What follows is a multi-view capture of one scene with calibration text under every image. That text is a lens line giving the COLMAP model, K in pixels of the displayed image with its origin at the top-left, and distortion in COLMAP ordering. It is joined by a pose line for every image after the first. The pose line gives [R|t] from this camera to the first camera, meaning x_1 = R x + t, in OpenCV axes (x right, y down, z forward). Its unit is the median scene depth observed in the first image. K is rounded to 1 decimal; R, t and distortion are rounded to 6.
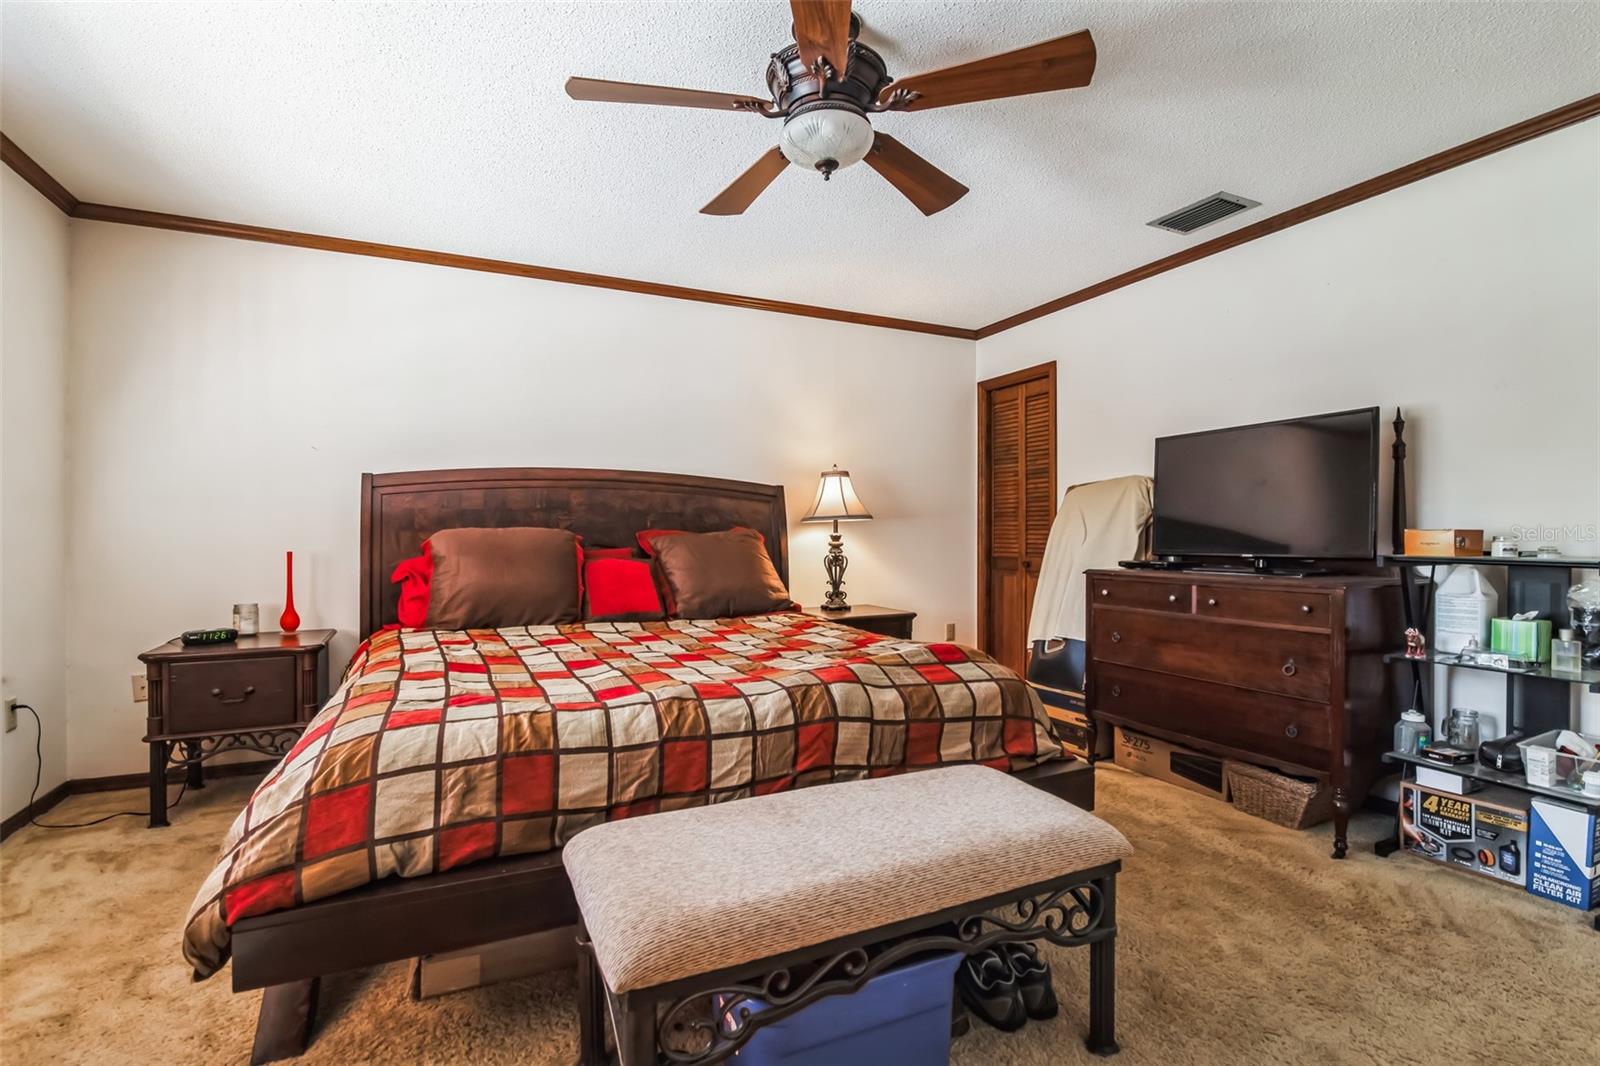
lens RADIAL K [[741.3, 0, 802.1], [0, 741.3, 539.1], [0, 0, 1]] dist [-0.020436, 0.001161]
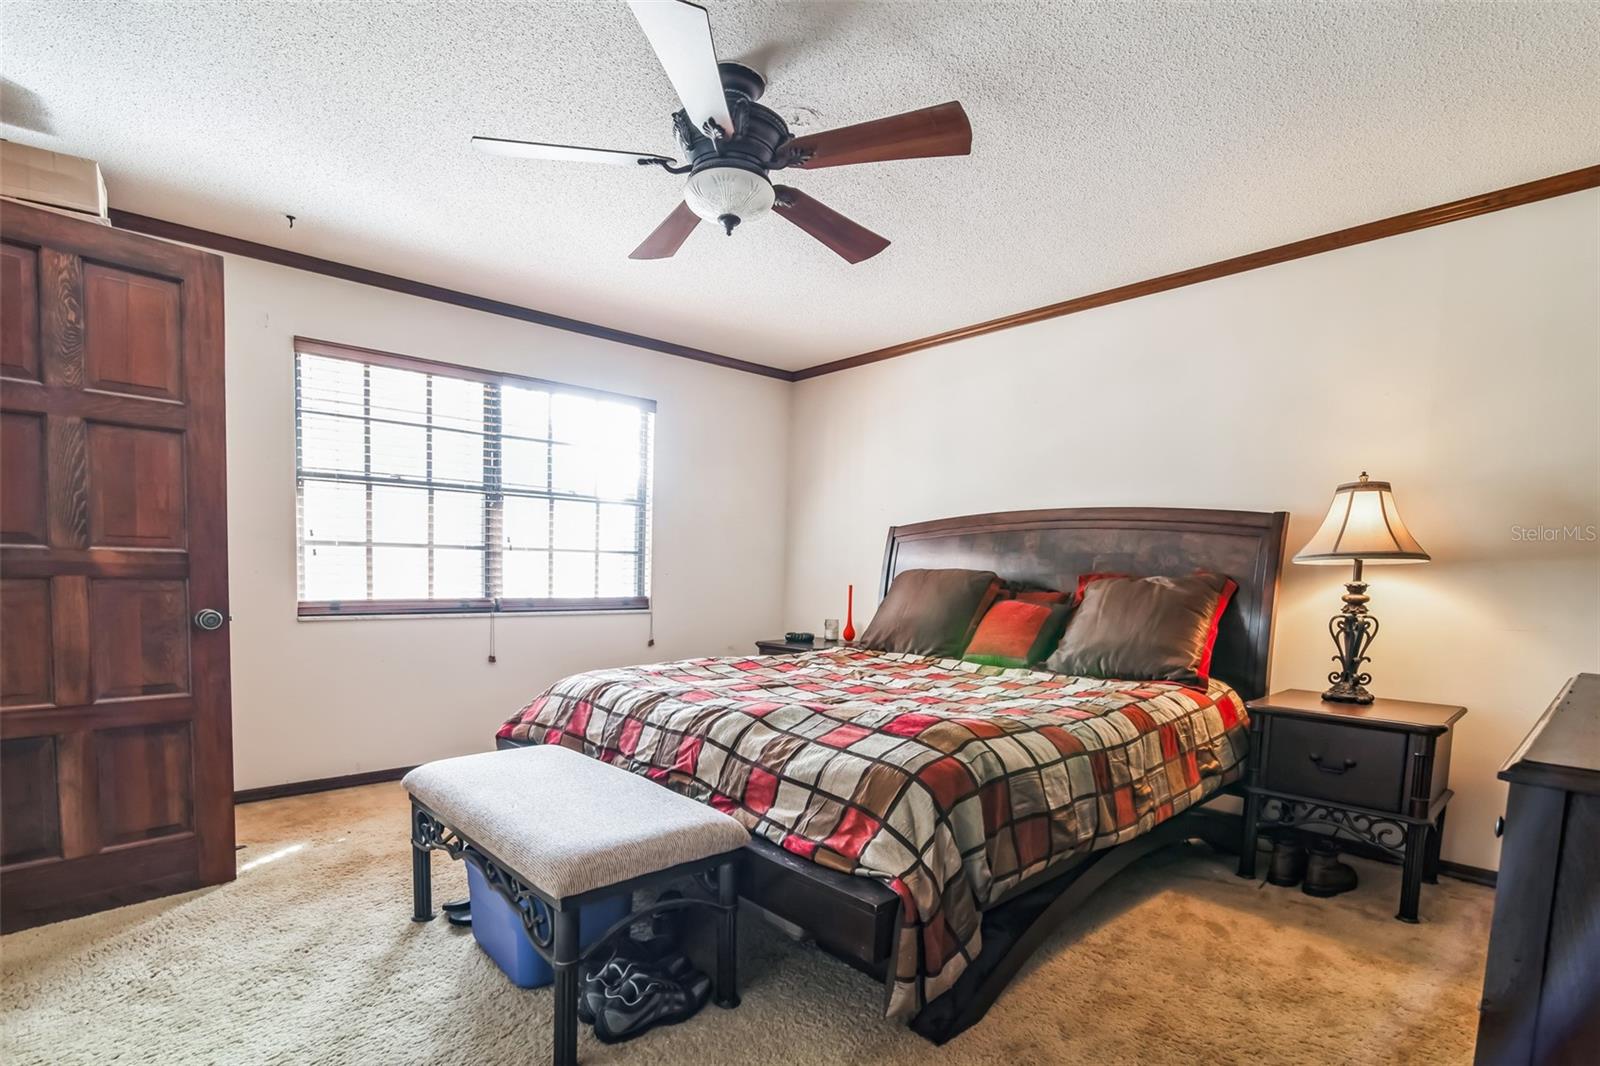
lens RADIAL K [[788.8, 0, 800.0], [0, 788.8, 533.0], [0, 0, 1]] dist [-0.000906, 0.000249]
pose [[0.323982, -0.047590, -0.944866, 0.530859], [-0.037877, 0.997281, -0.063218, 0.011156], [0.945305, 0.056270, 0.321298, 0.345352]]
